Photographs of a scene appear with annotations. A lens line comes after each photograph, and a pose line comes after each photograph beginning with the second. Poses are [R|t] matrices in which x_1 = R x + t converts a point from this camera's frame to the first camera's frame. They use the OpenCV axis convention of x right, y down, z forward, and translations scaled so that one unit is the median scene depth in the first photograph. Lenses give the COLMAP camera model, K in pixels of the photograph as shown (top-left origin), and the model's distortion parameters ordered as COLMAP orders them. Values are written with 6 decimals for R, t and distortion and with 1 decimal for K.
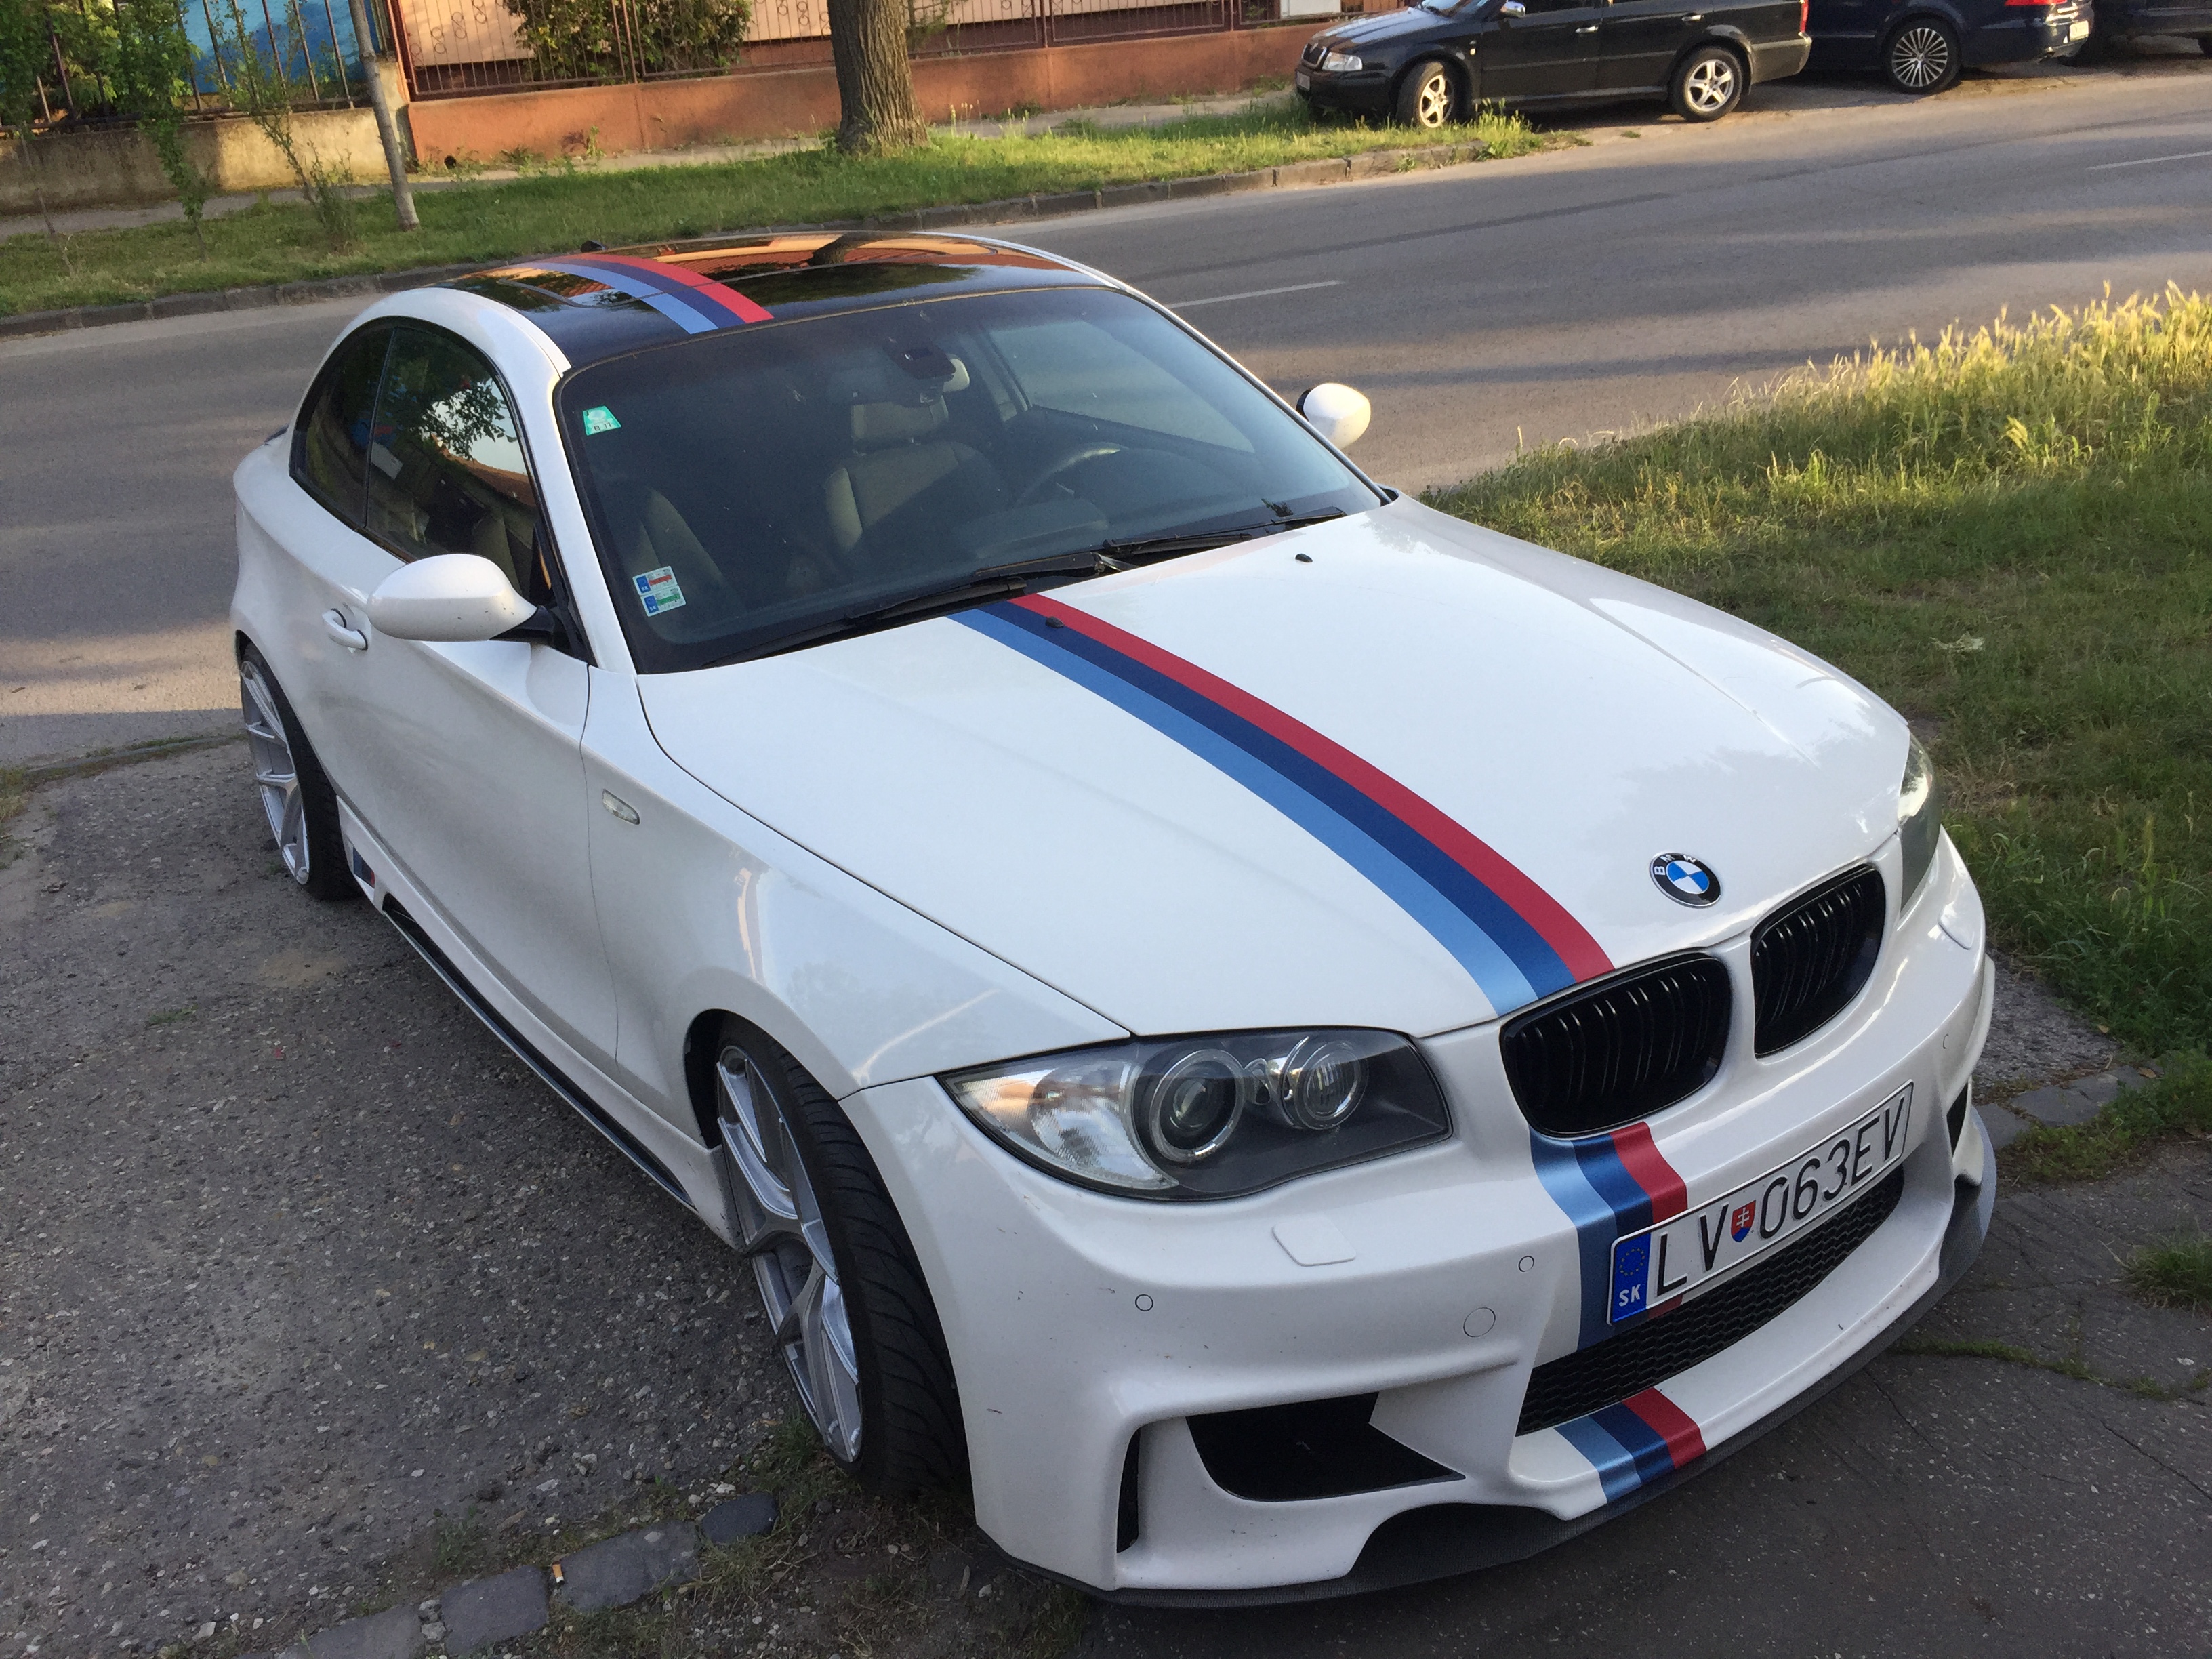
lens RADIAL K [[1890.1, 0, 1106.0], [0, 1890.1, 829.5], [0, 0, 1]] dist [0.082765, -0.116303]
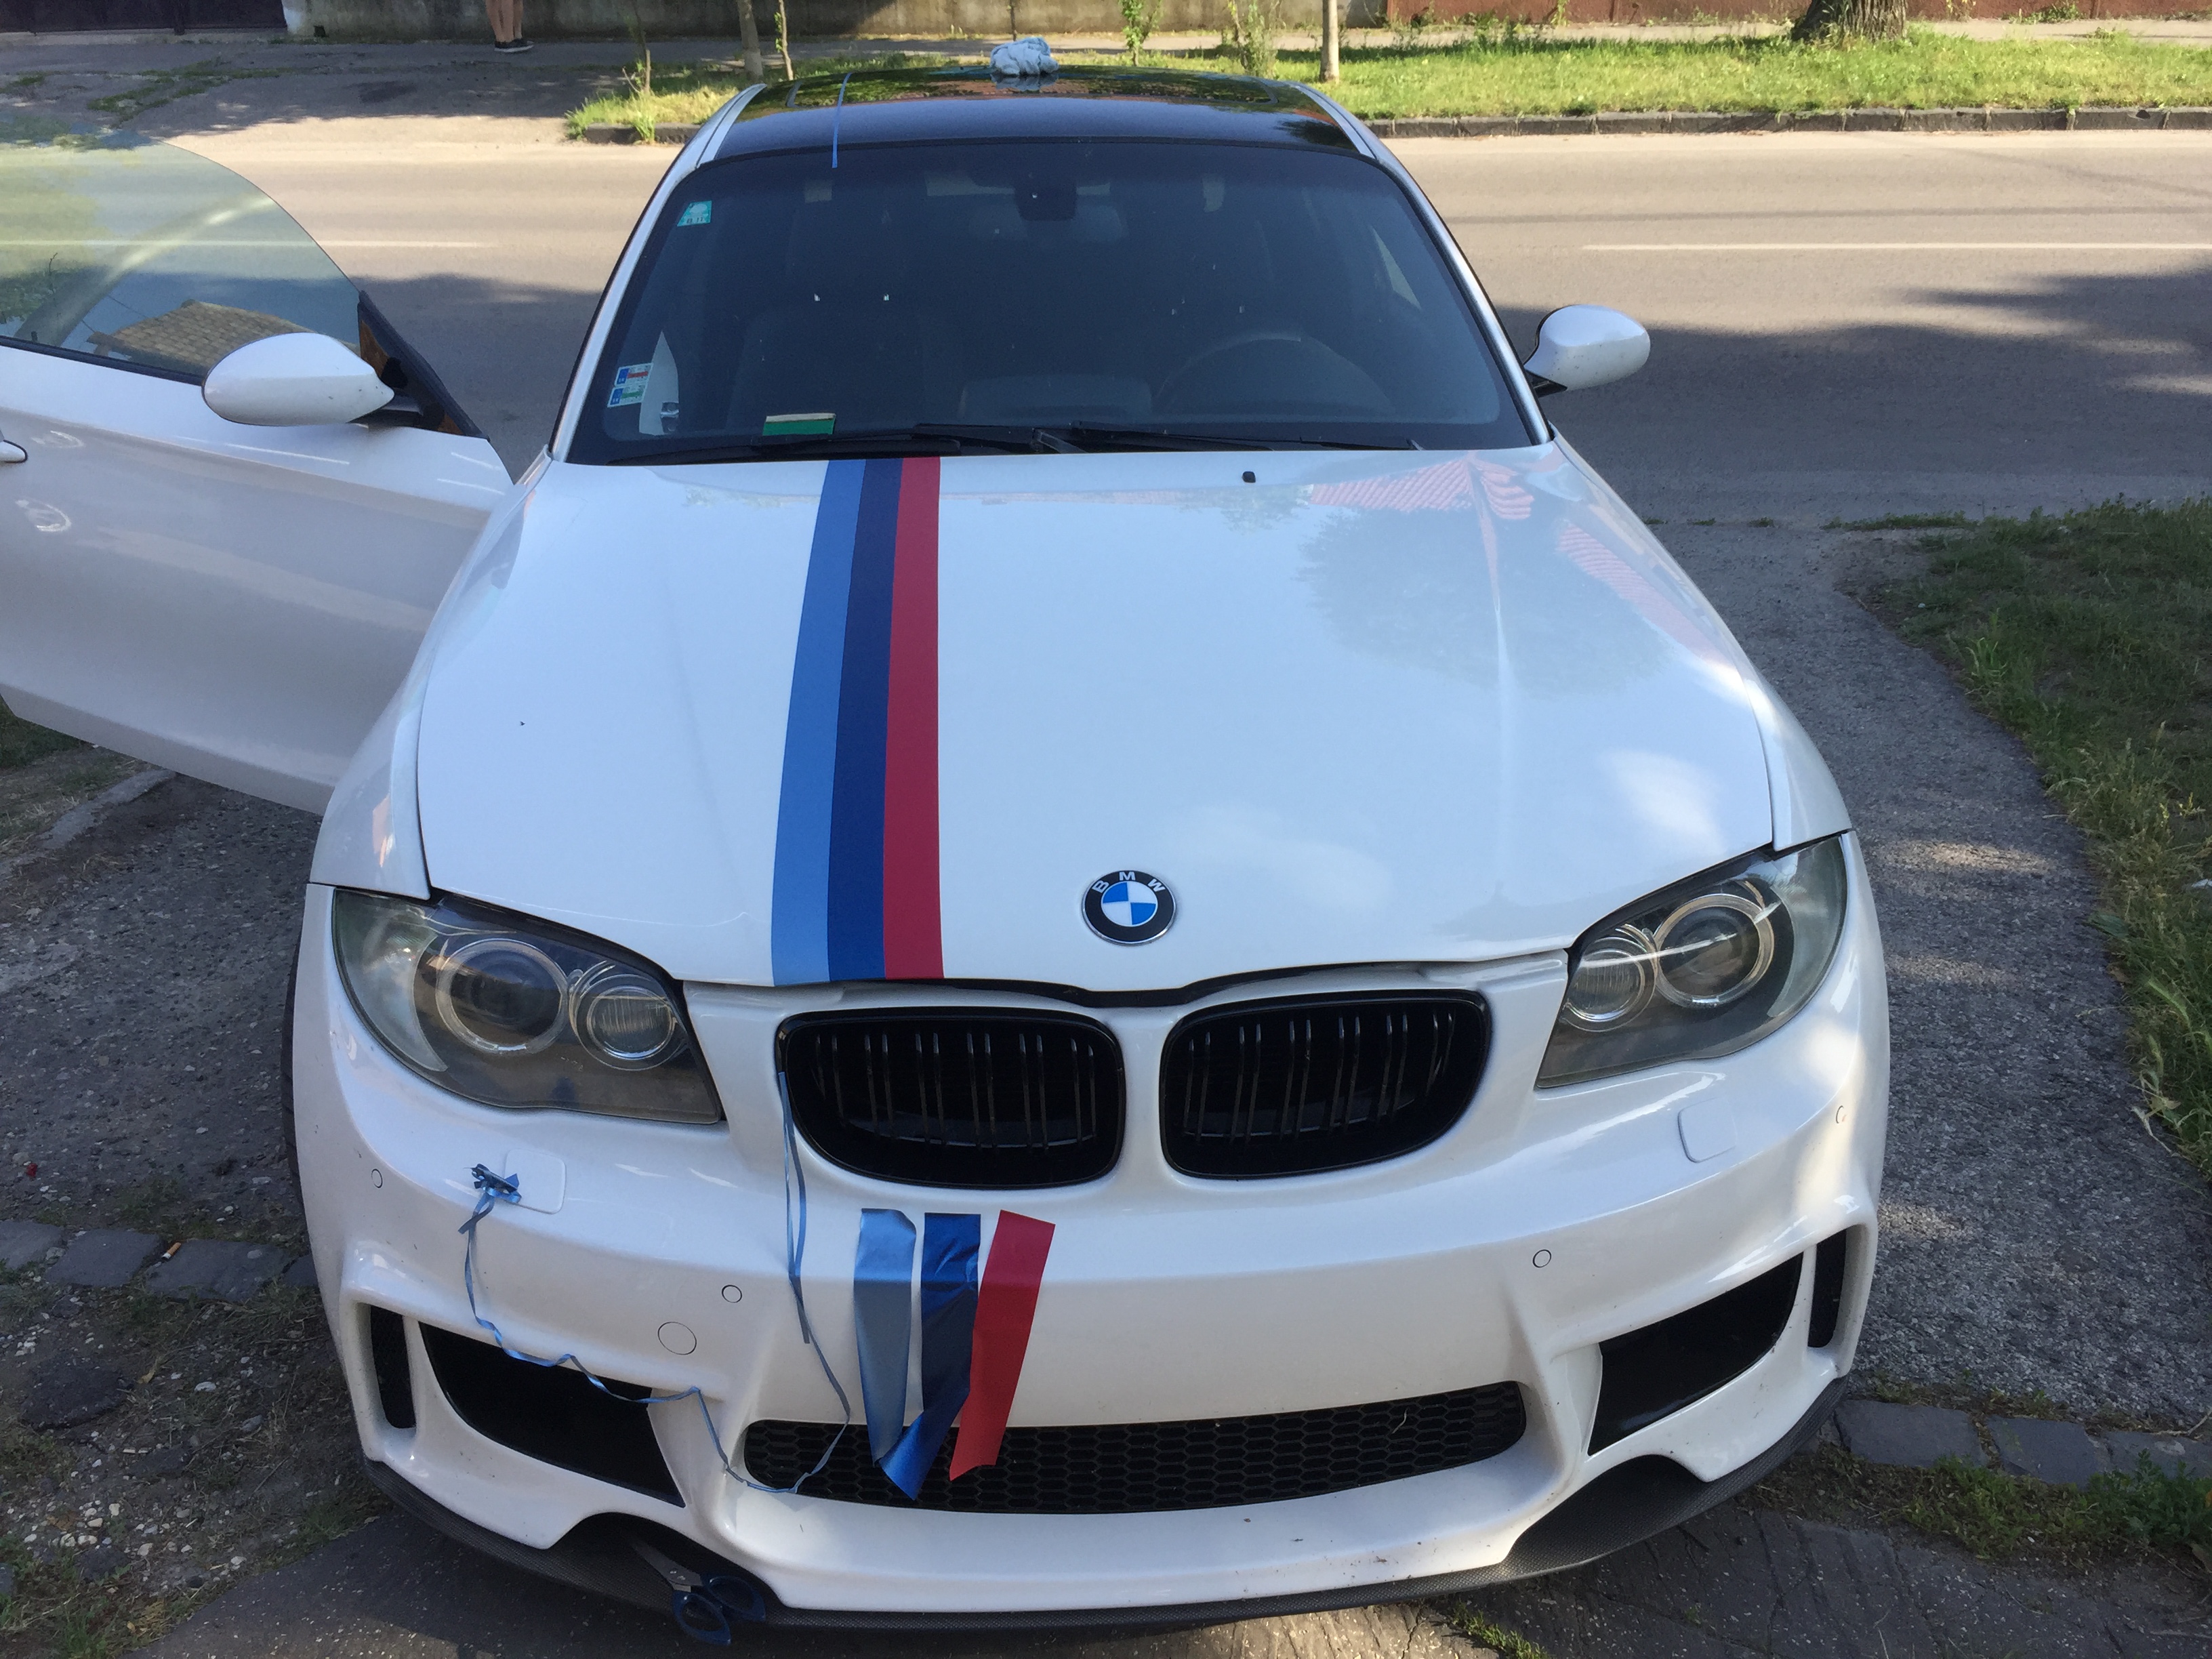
lens RADIAL K [[1890.1, 0, 1106.0], [0, 1890.1, 829.5], [0, 0, 1]] dist [0.082765, -0.116303]
pose [[0.858646, 0.270662, -0.435281, 0.084822], [-0.246882, 0.962603, 0.111551, -0.013296], [0.449196, 0.011680, 0.893357, 0.040369]]
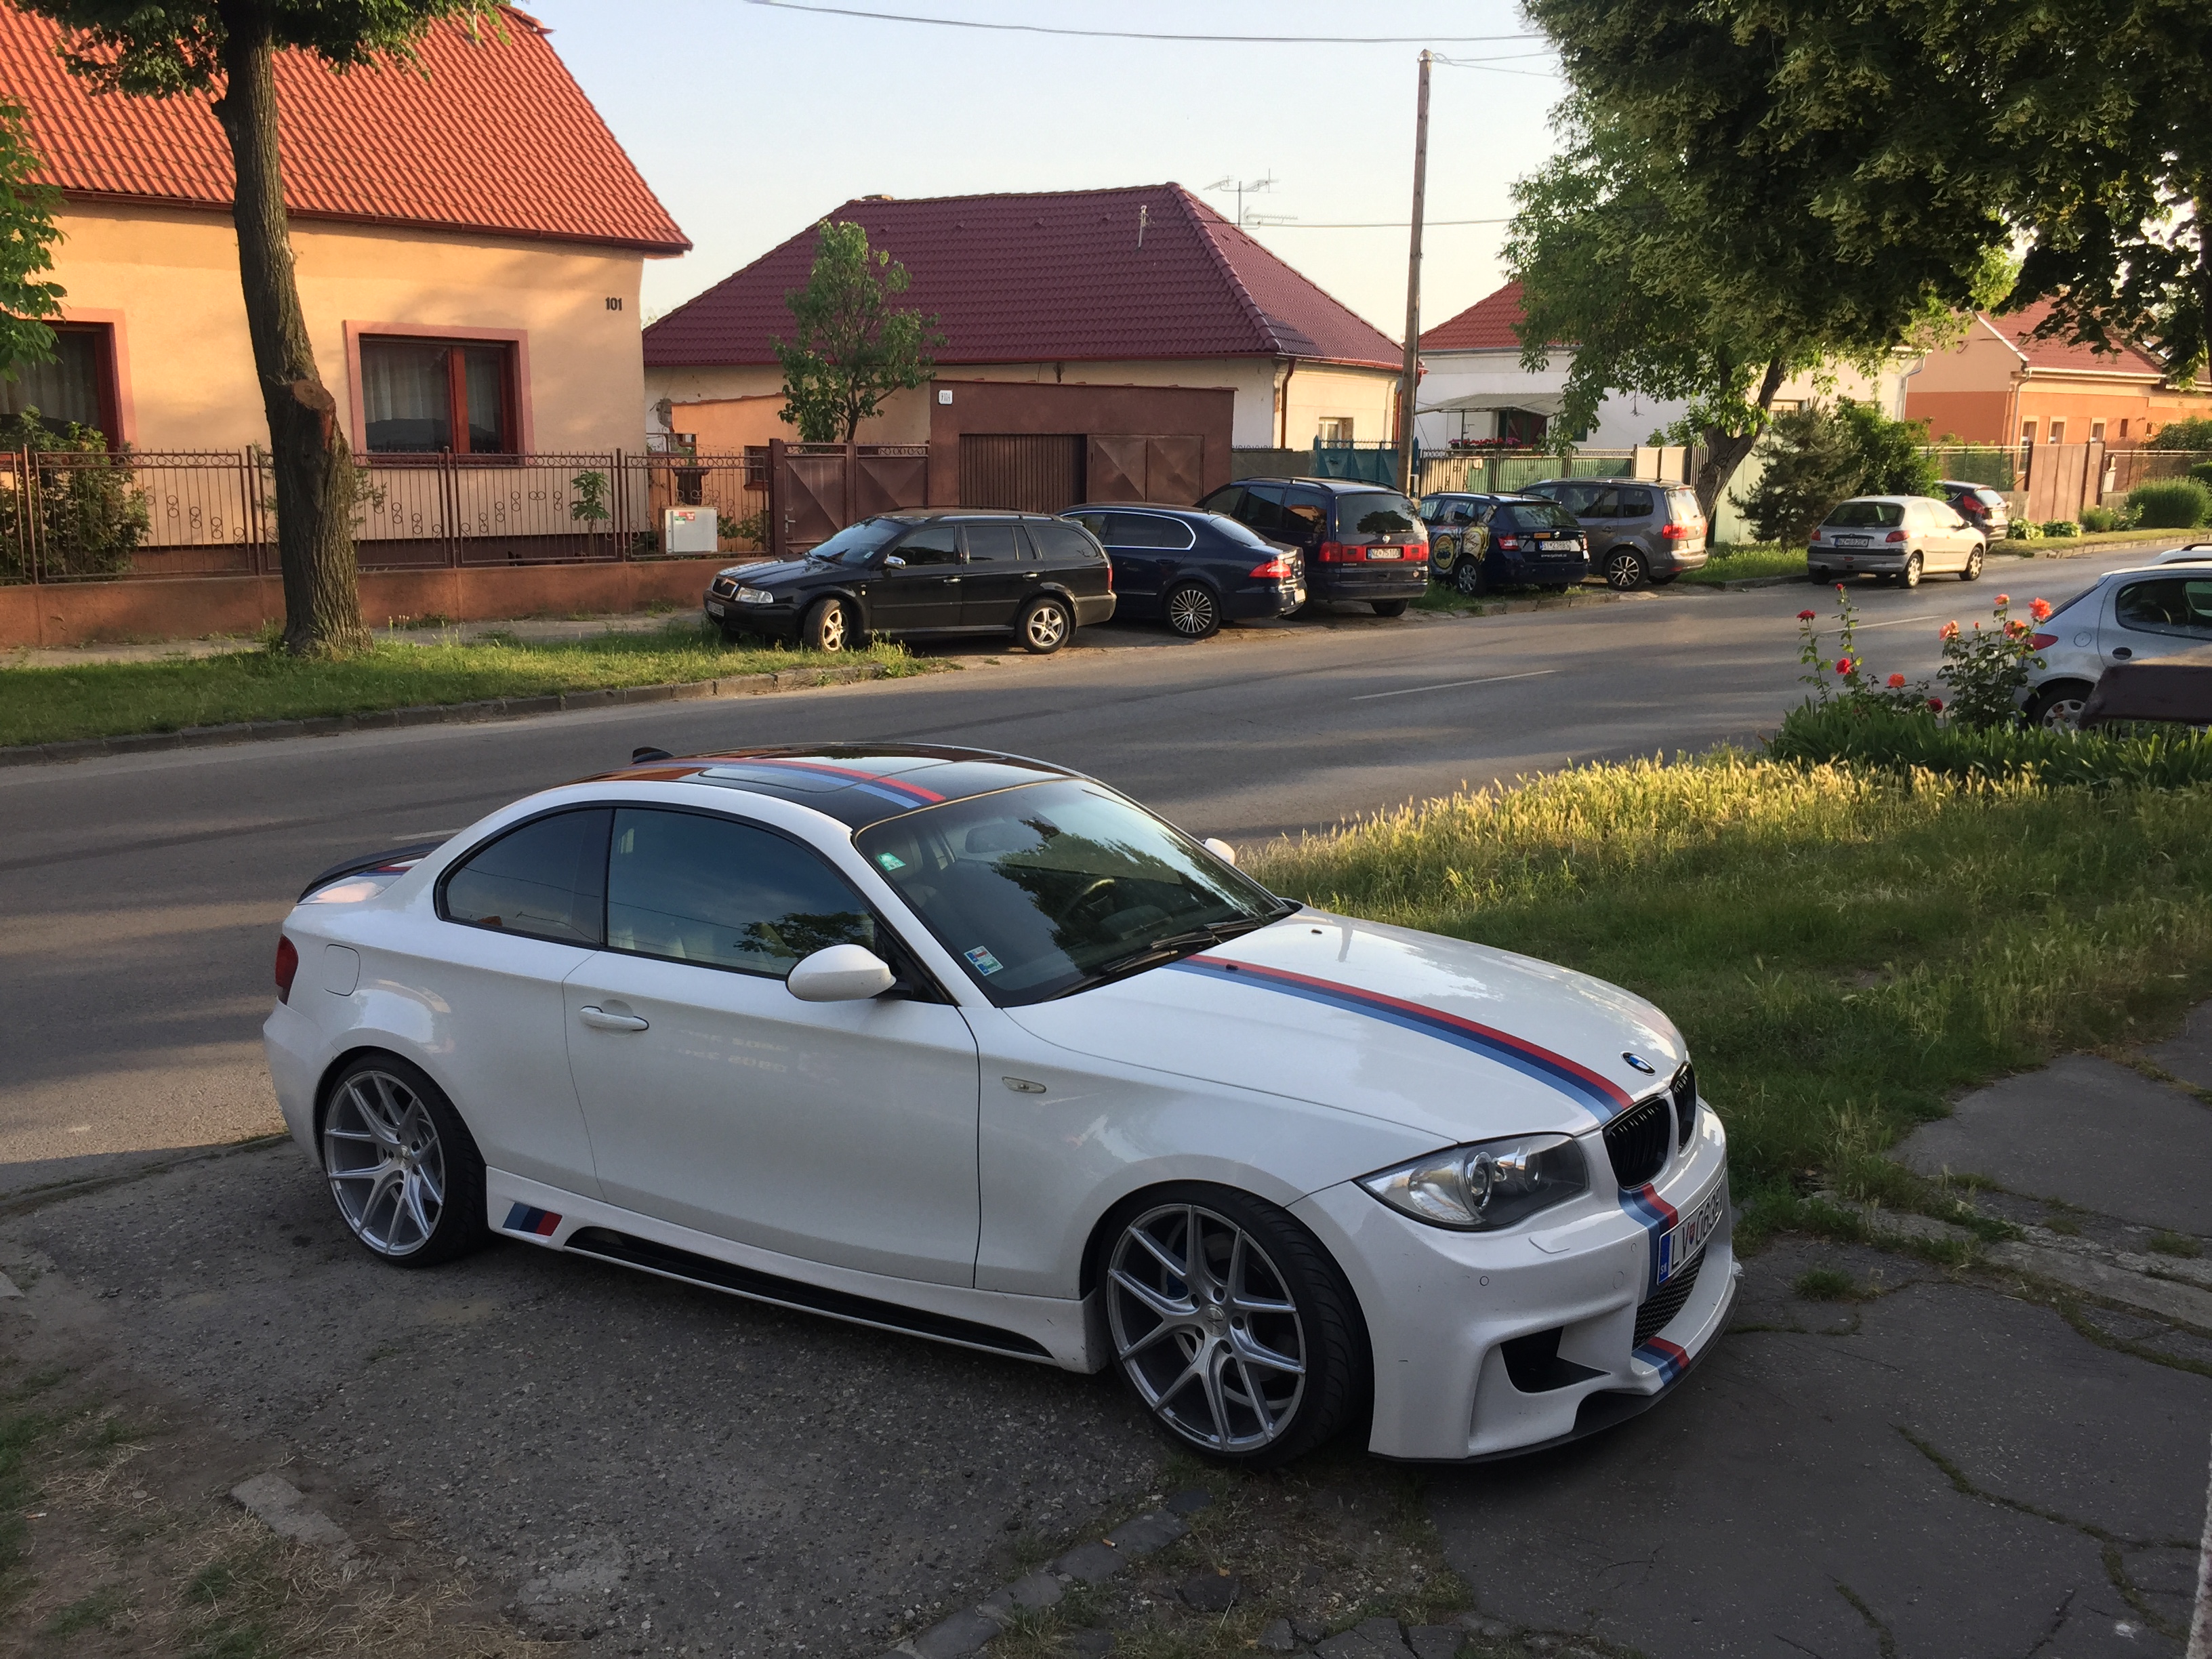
lens RADIAL K [[1890.1, 0, 1106.0], [0, 1890.1, 829.5], [0, 0, 1]] dist [0.082765, -0.116303]
pose [[0.923636, -0.007845, 0.383191, -0.135554], [0.102827, 0.968209, -0.228030, 0.025816], [-0.369221, 0.250019, 0.895079, -0.090376]]
